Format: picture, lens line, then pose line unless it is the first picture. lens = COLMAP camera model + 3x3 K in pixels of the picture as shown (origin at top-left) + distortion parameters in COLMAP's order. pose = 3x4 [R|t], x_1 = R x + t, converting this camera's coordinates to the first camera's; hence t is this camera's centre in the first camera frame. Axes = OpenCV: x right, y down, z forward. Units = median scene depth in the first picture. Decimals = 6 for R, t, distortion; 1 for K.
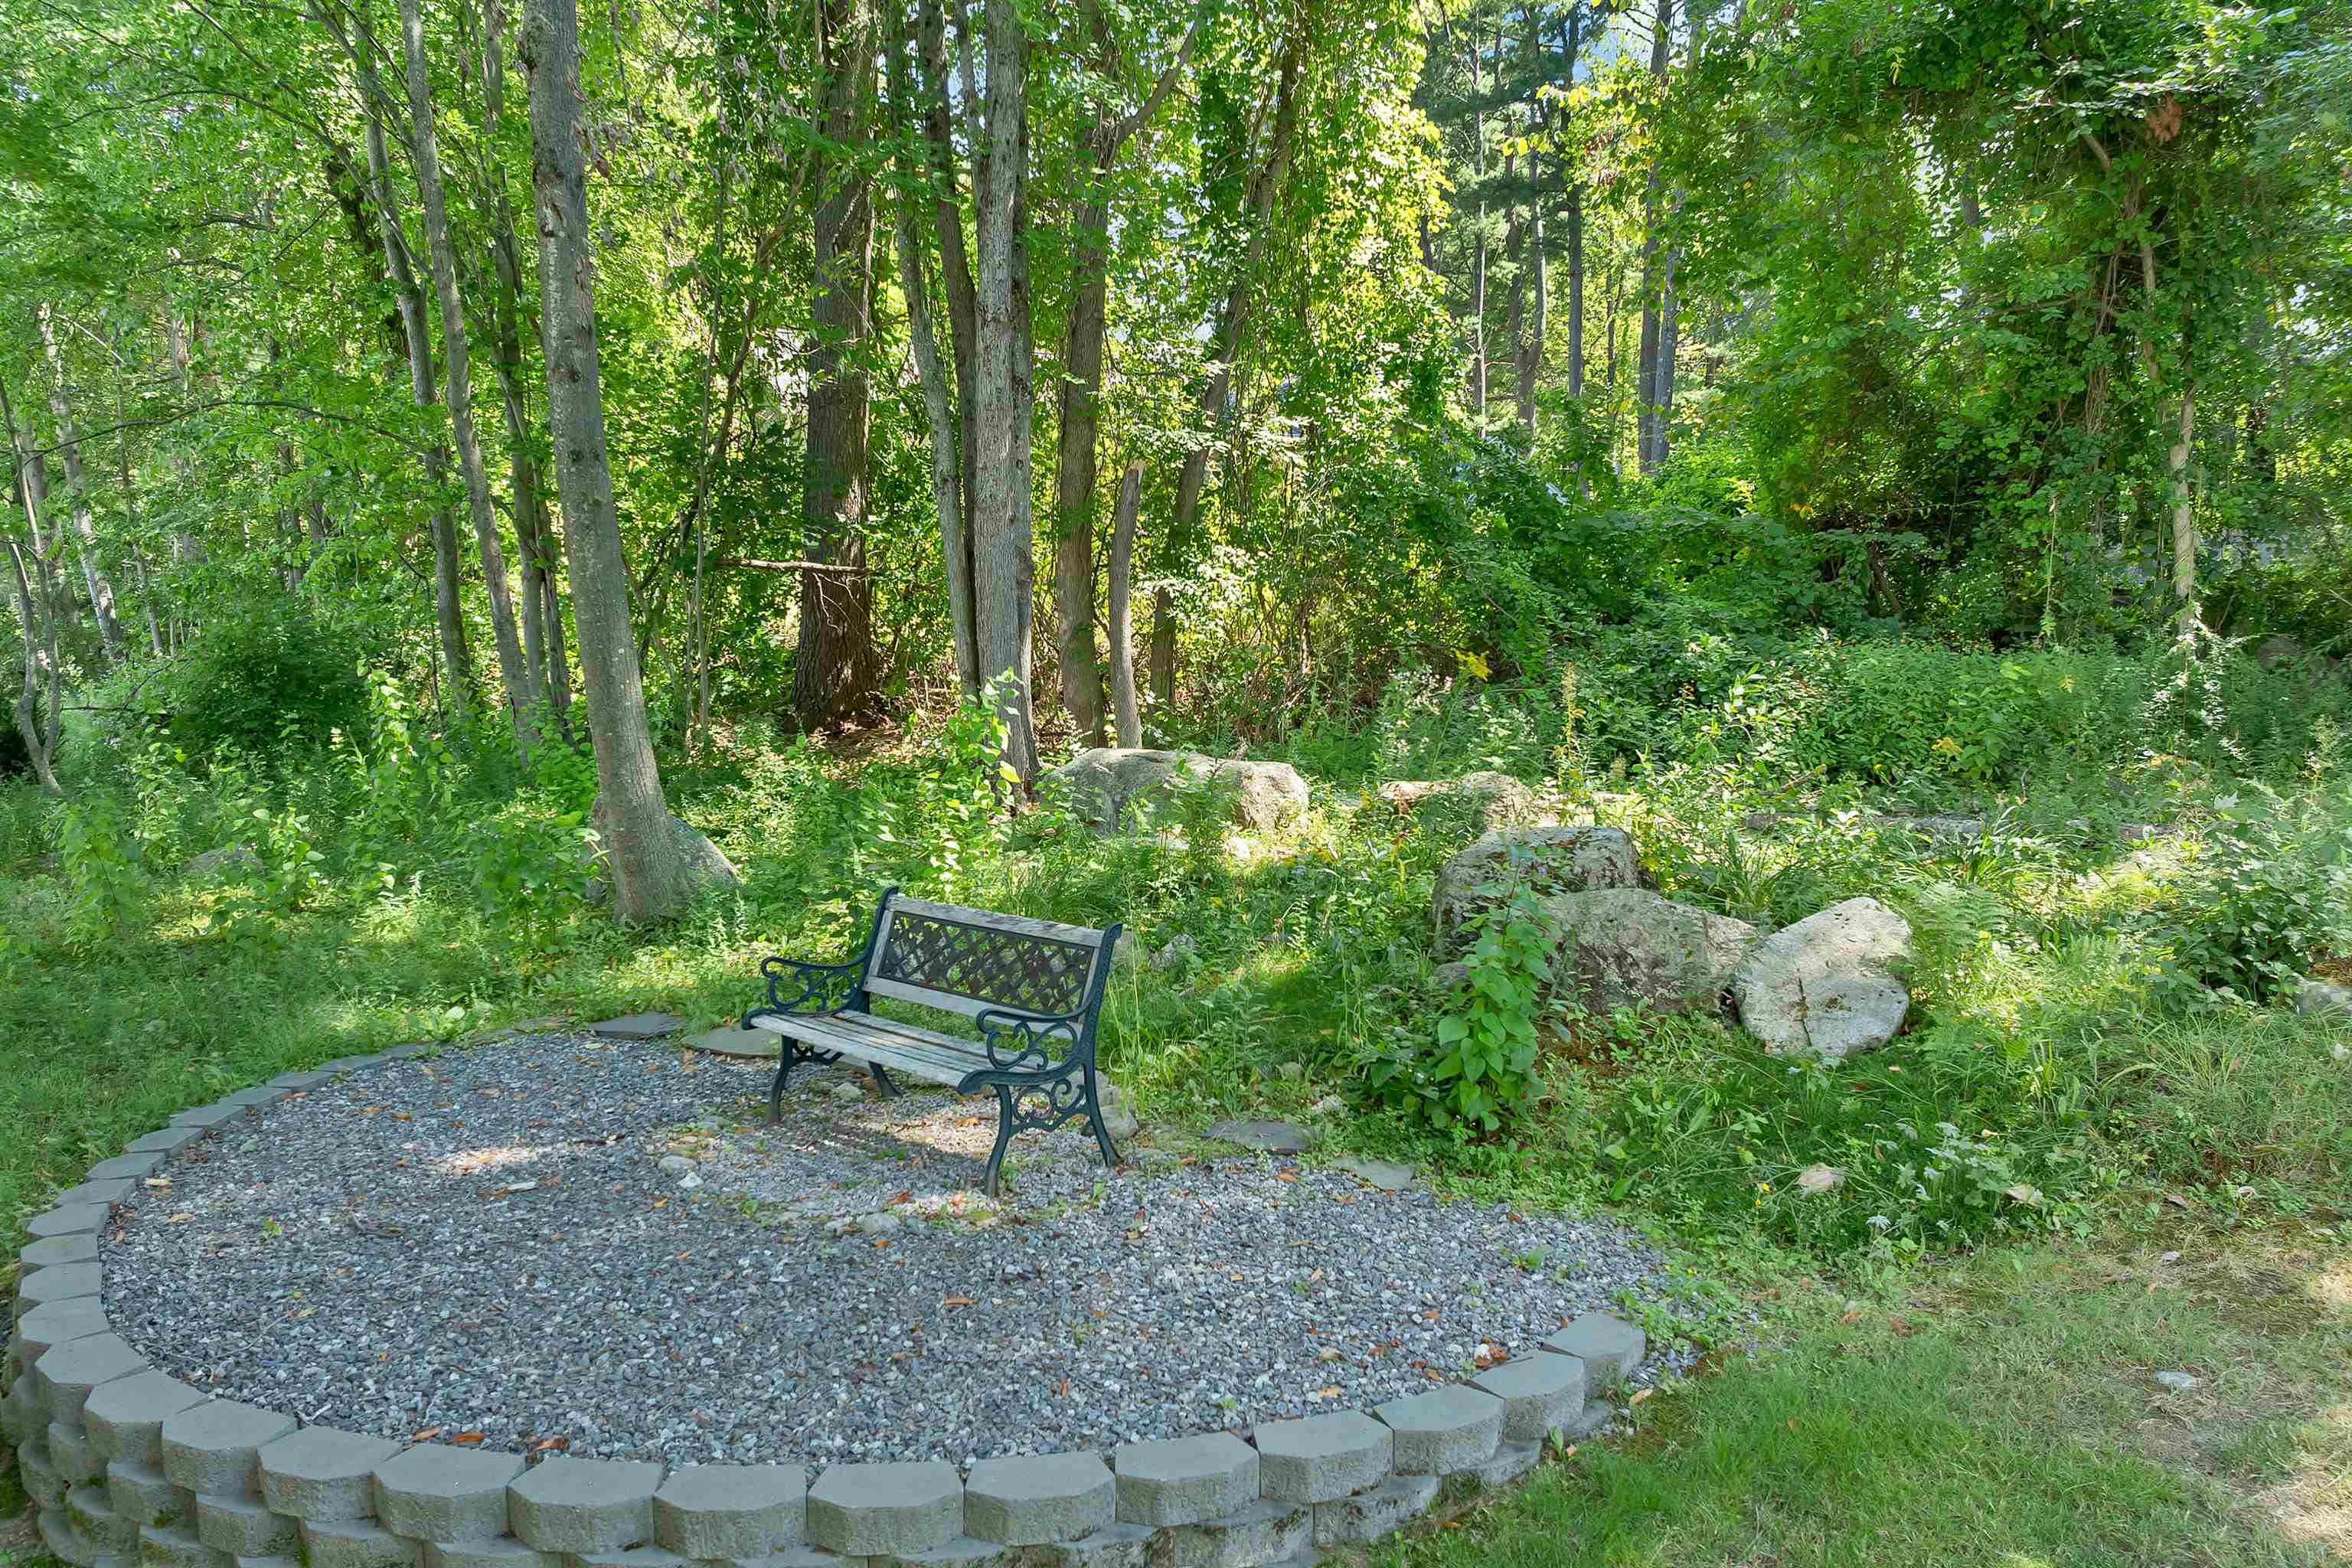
lens RADIAL K [[1695.3, 0, 1176.0], [0, 1695.3, 799.0], [0, 0, 1]] dist [-0.029501, -0.009270]
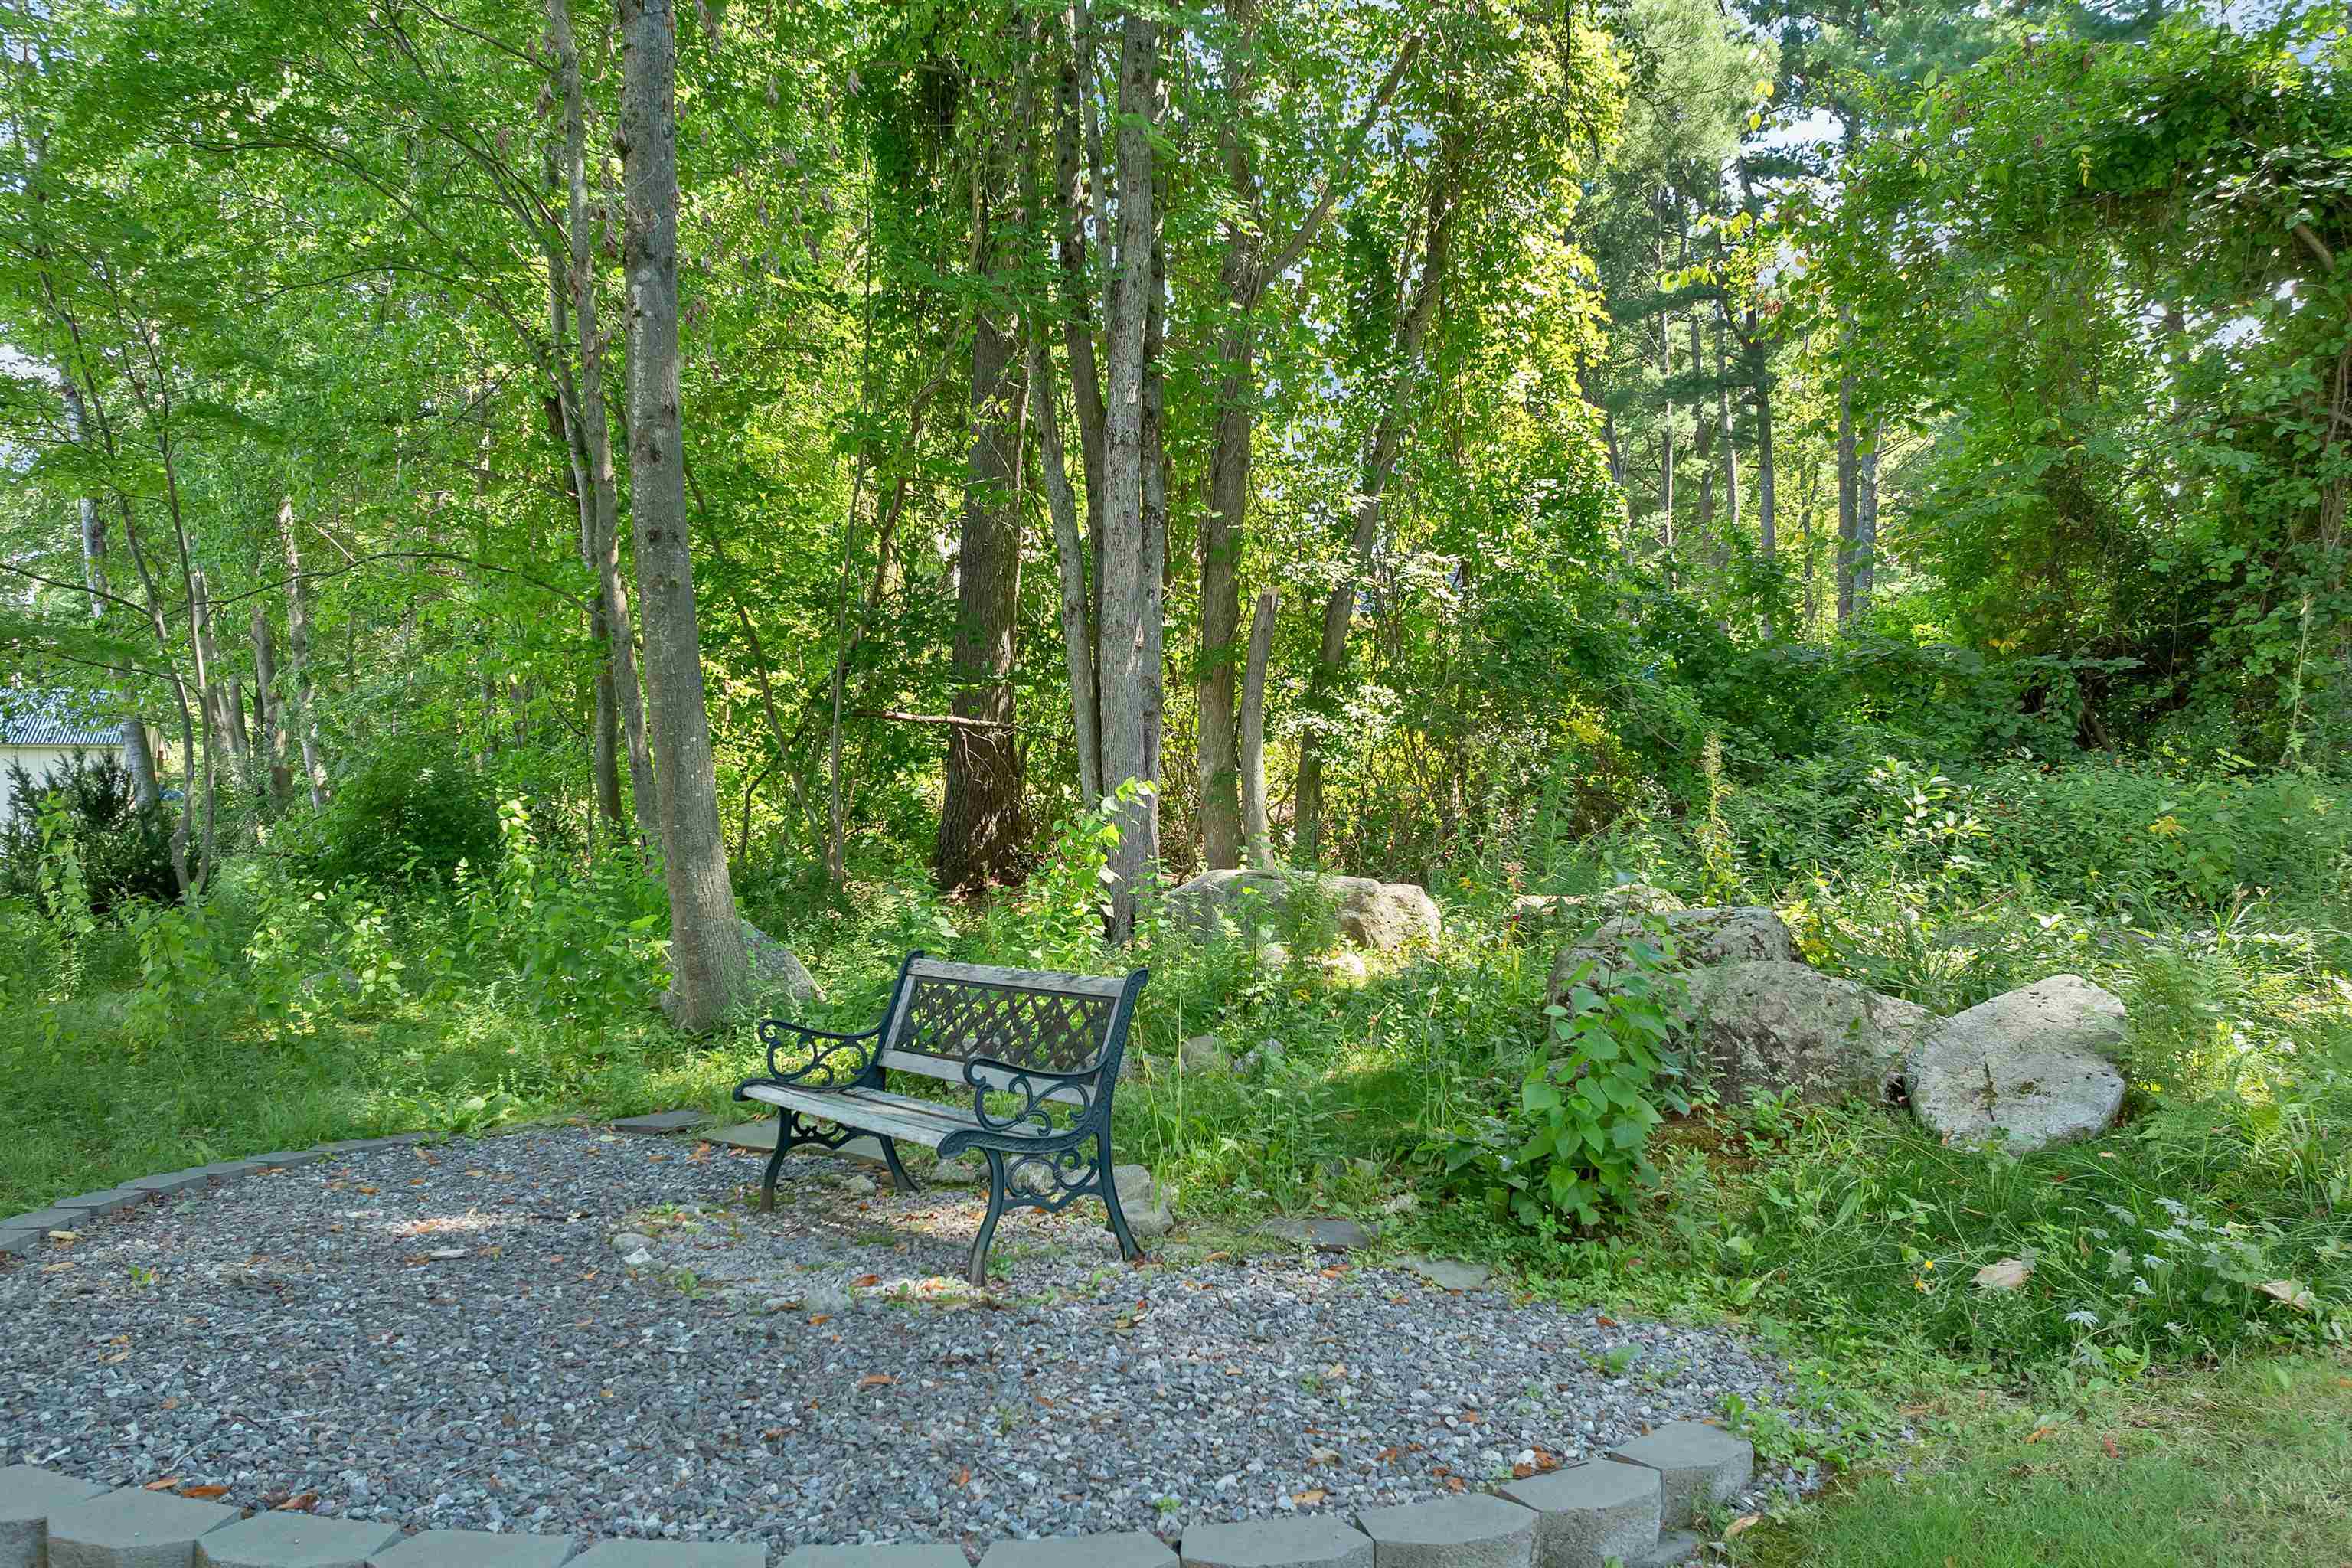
lens RADIAL K [[1706.4, 0, 1169.6], [0, 1706.4, 793.2], [0, 0, 1]] dist [-0.048288, 0.022515]
pose [[0.993285, 0.000547, -0.115693, 0.056244], [-0.015050, 0.992103, -0.124517, 0.066055], [0.114711, 0.125422, 0.985449, 0.104809]]
